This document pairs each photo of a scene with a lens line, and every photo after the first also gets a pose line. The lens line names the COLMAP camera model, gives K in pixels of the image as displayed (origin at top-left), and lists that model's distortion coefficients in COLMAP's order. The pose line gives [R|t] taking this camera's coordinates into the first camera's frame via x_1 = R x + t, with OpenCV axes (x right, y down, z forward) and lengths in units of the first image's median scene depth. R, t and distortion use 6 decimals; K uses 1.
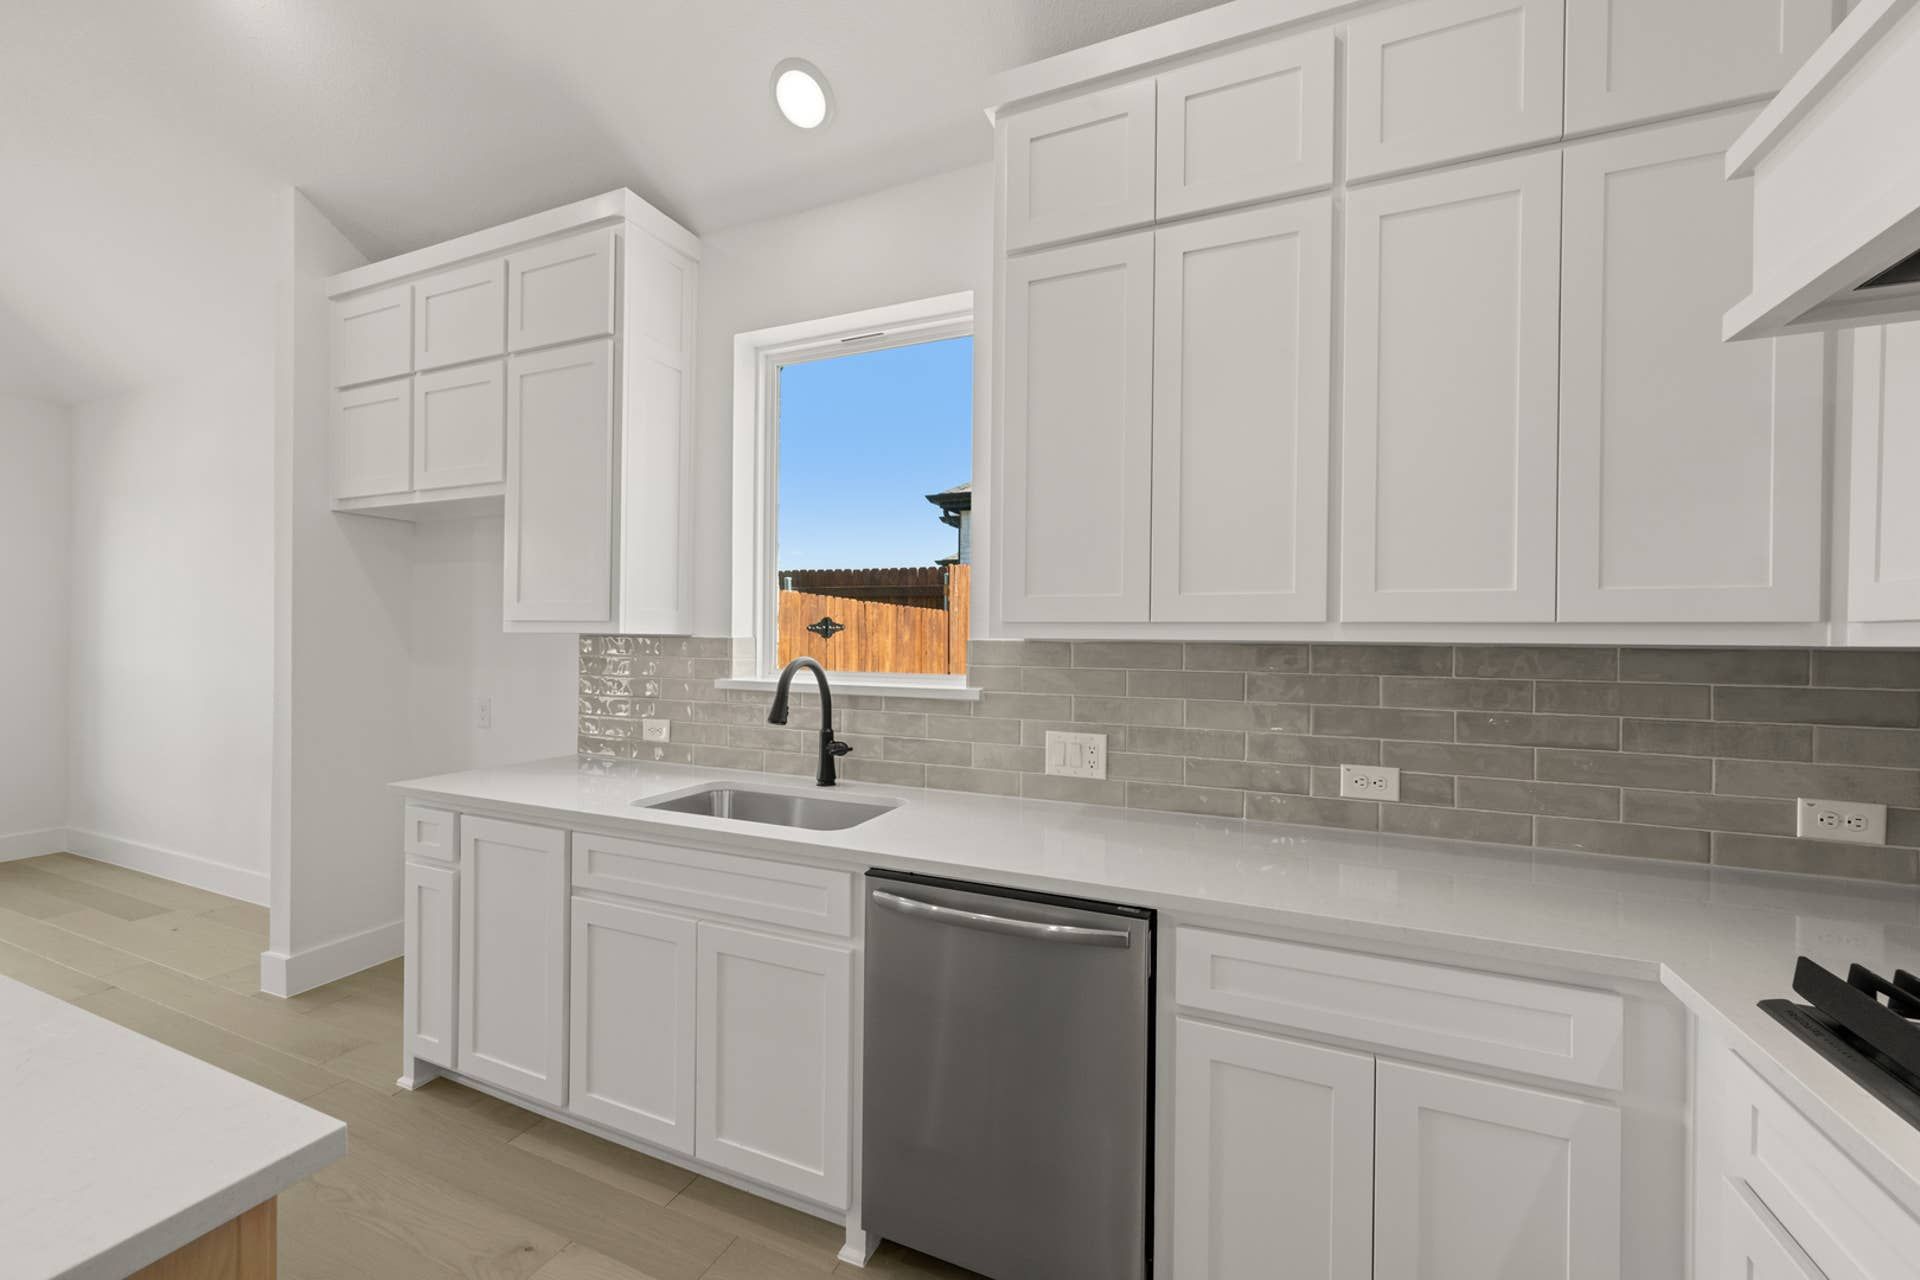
lens RADIAL K [[752.7, 0, 965.9], [0, 752.7, 639.3], [0, 0, 1]] dist [0.002151, 0.000073]
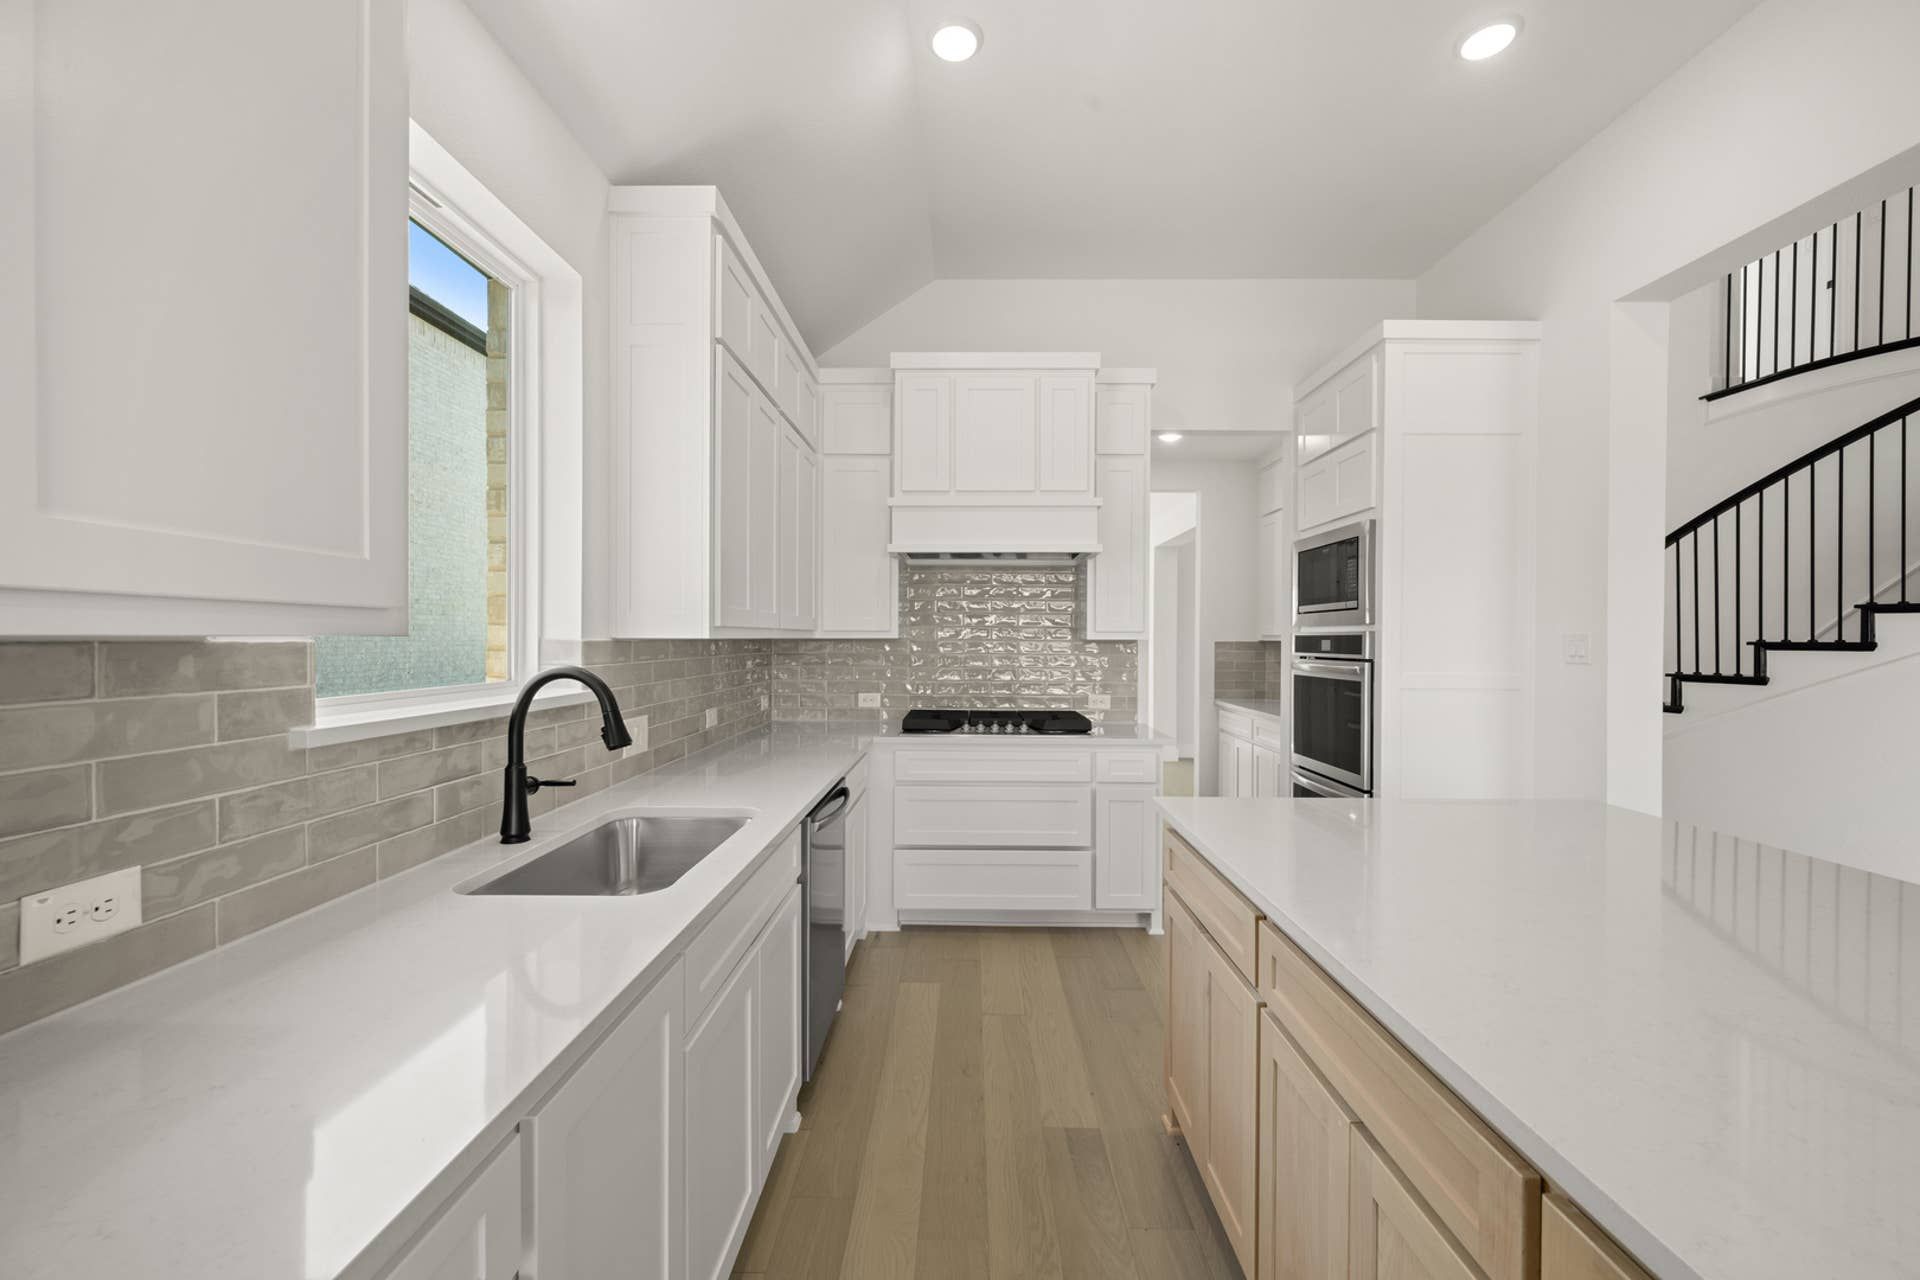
lens RADIAL K [[752.7, 0, 965.9], [0, 752.7, 639.3], [0, 0, 1]] dist [0.002151, 0.000073]
pose [[-0.389044, -0.014111, 0.921111, -1.160316], [-0.005727, 0.999900, 0.012899, -0.016424], [-0.921201, -0.000256, -0.389086, 0.992939]]
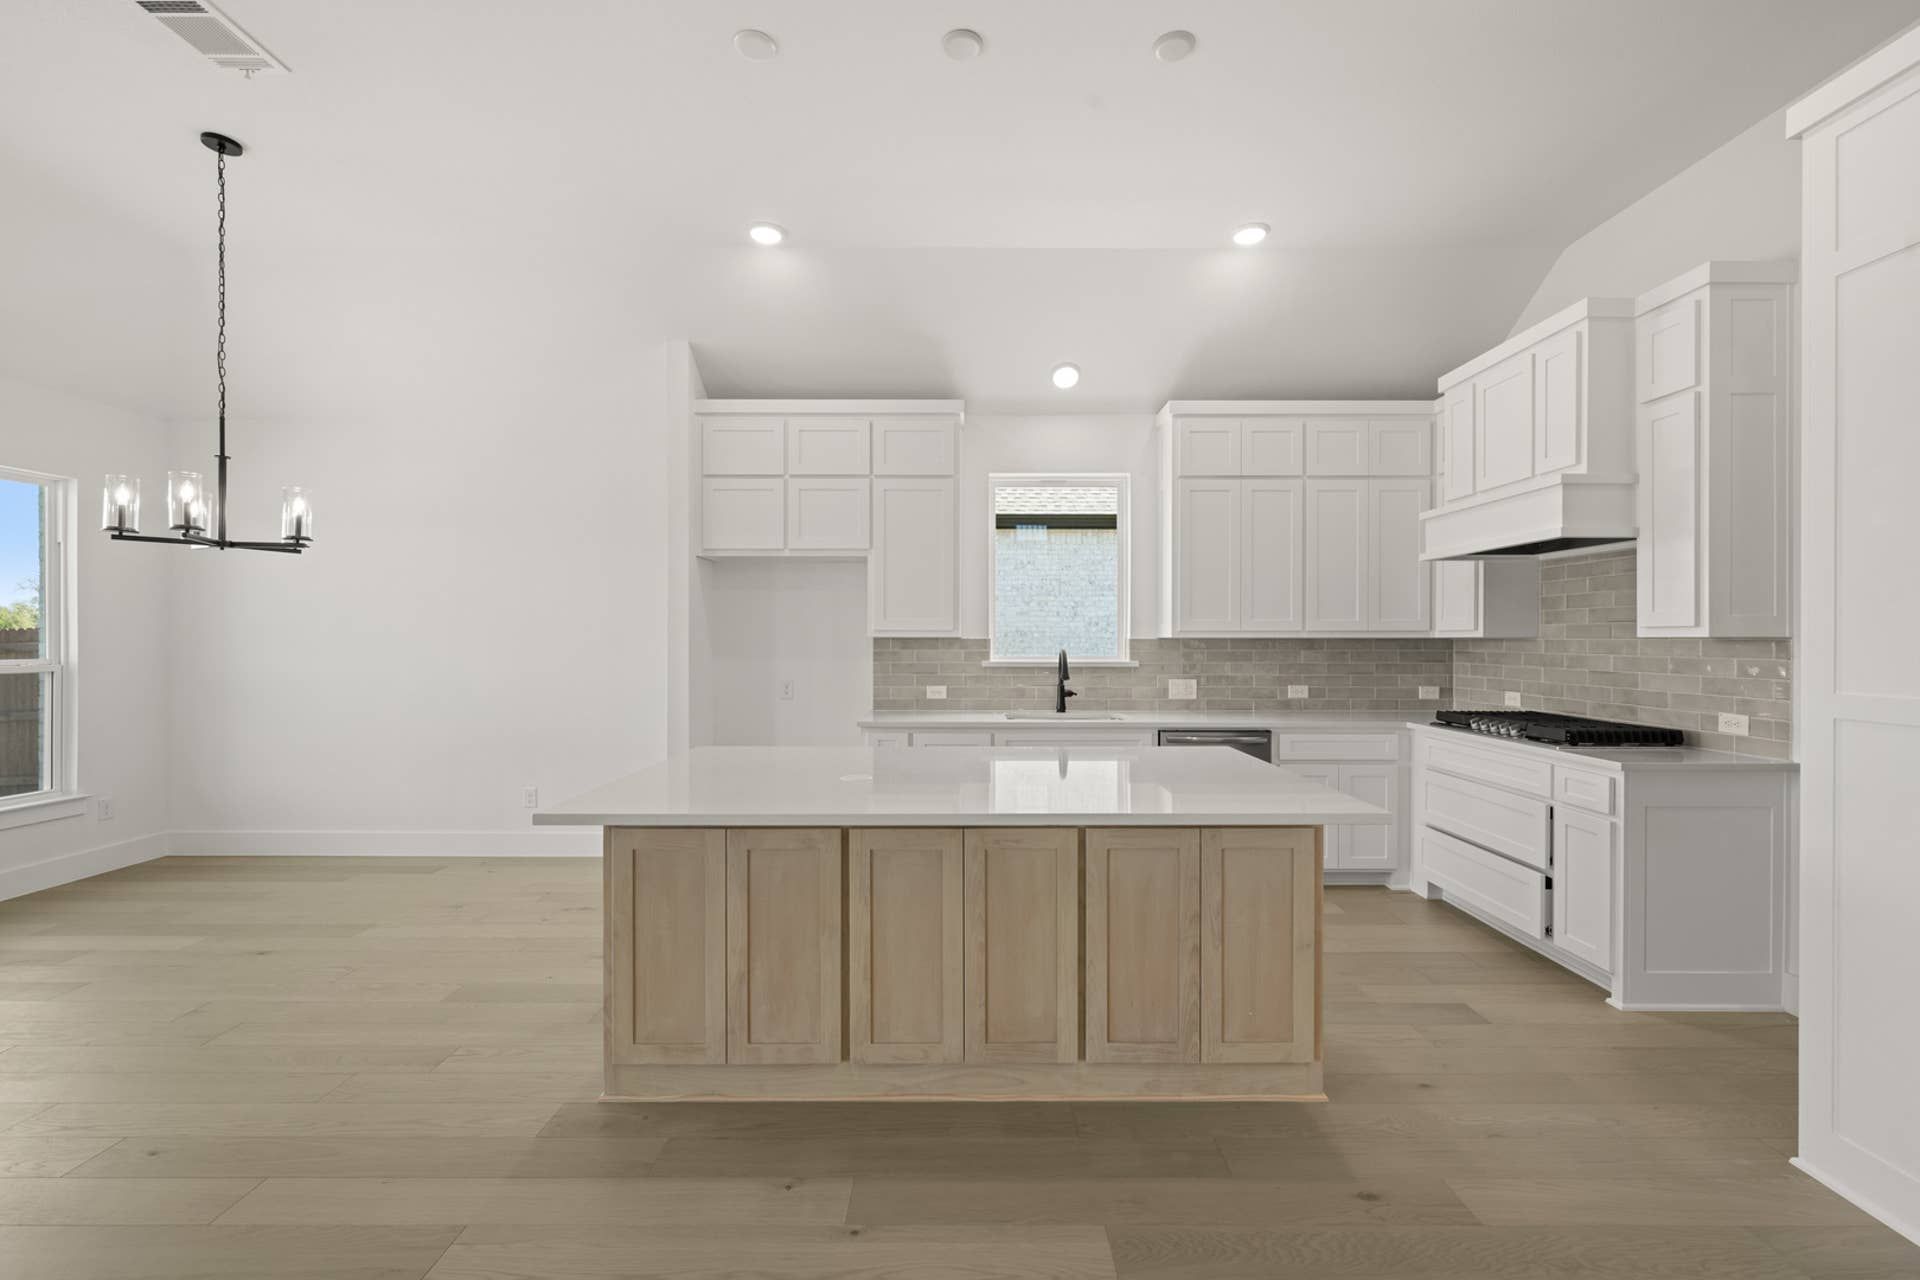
lens RADIAL K [[799.9, 0, 963.4], [0, 799.9, 640.0], [0, 0, 1]] dist [0.000029, -0.000039]
pose [[0.918384, -0.010024, 0.395563, -1.415435], [0.009844, 0.999948, 0.002485, -0.005544], [-0.395568, 0.001612, 0.918435, -0.943967]]
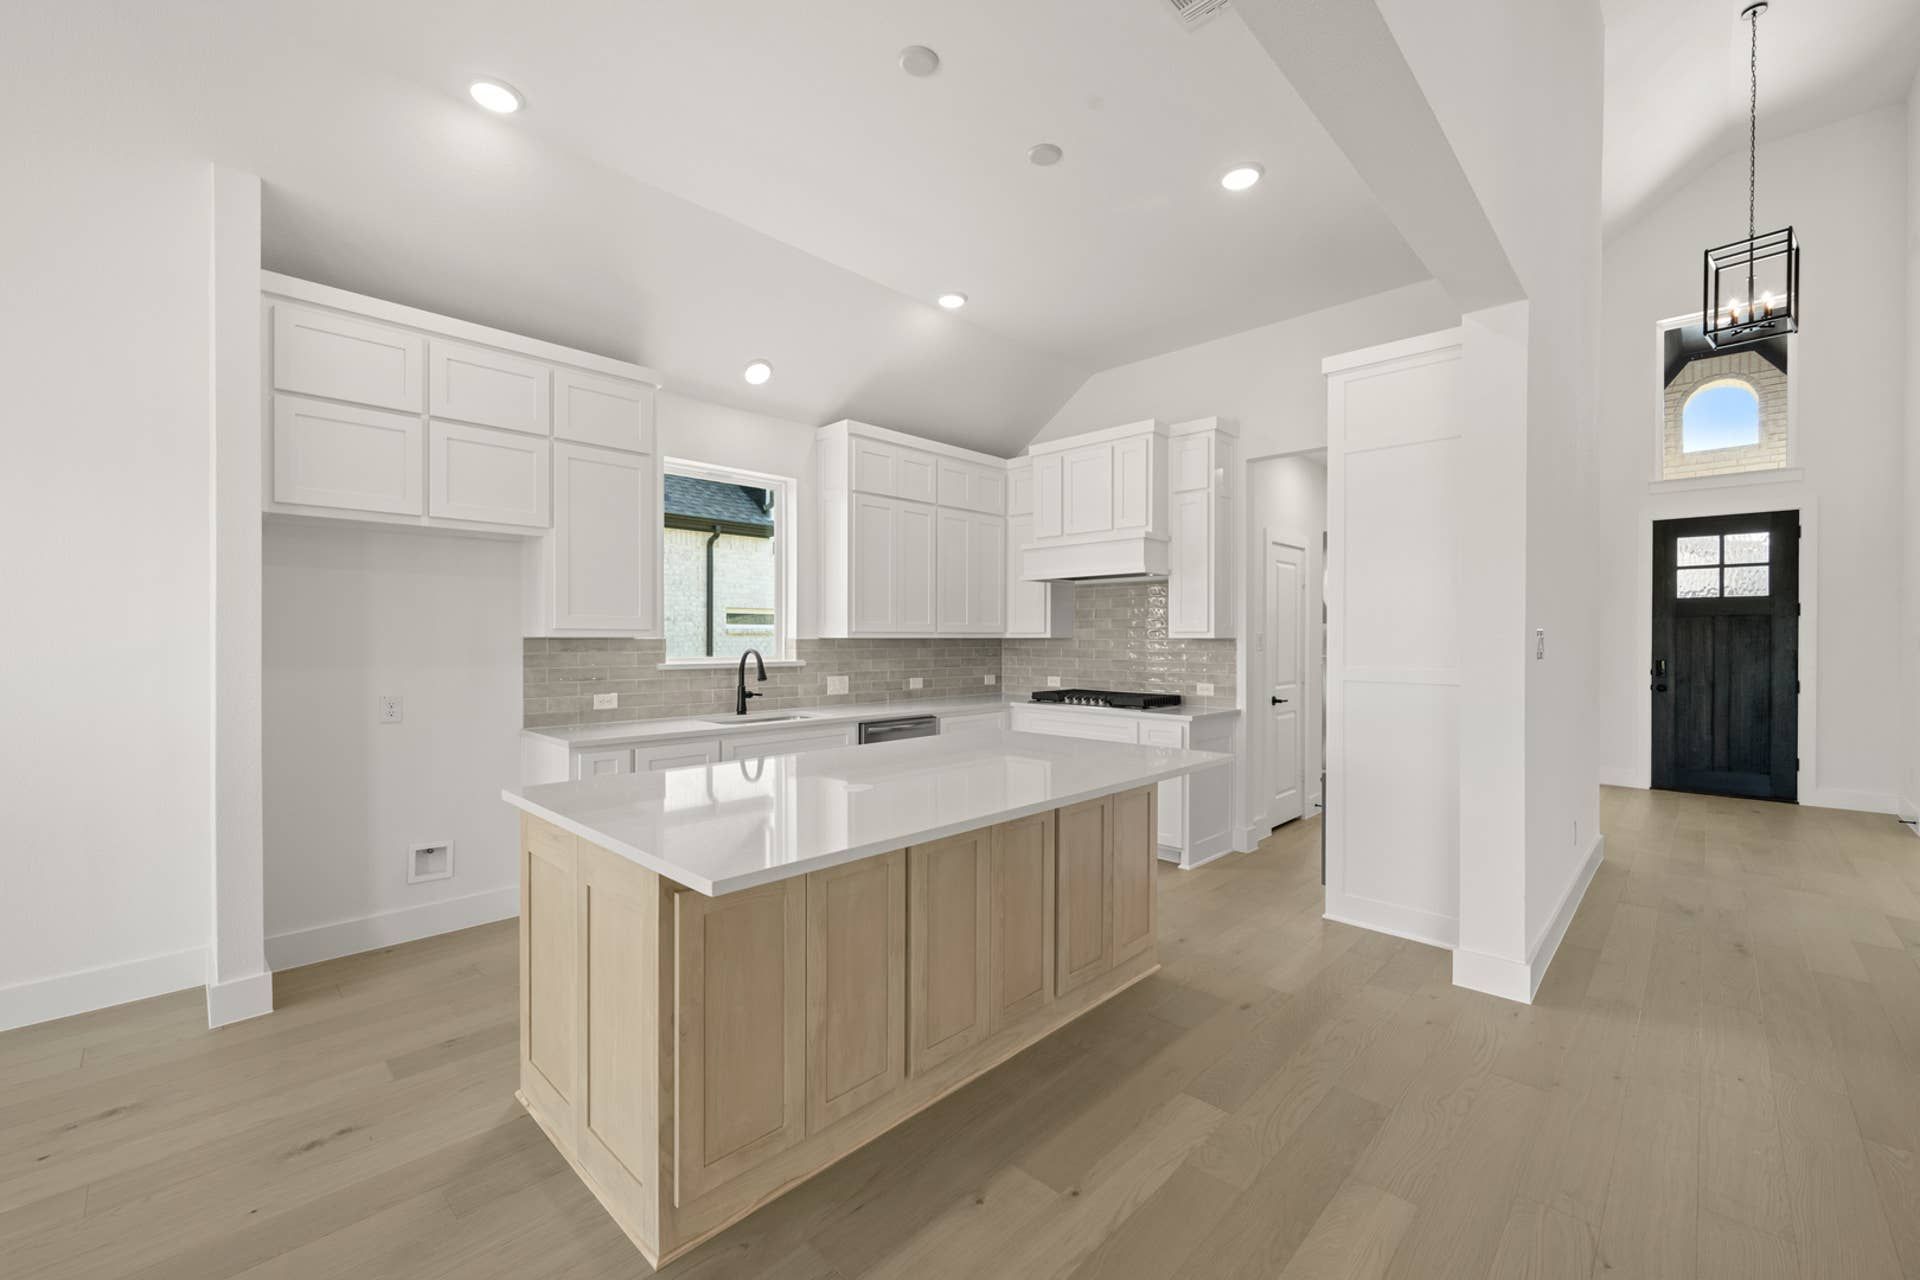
lens RADIAL K [[779.5, 0, 966.4], [0, 779.5, 640.2], [0, 0, 1]] dist [0.002742, 0.000419]
pose [[0.349608, -0.012364, 0.936814, -2.100361], [0.005421, 0.999923, 0.011174, -0.018741], [-0.936880, 0.001172, 0.349649, -0.276800]]
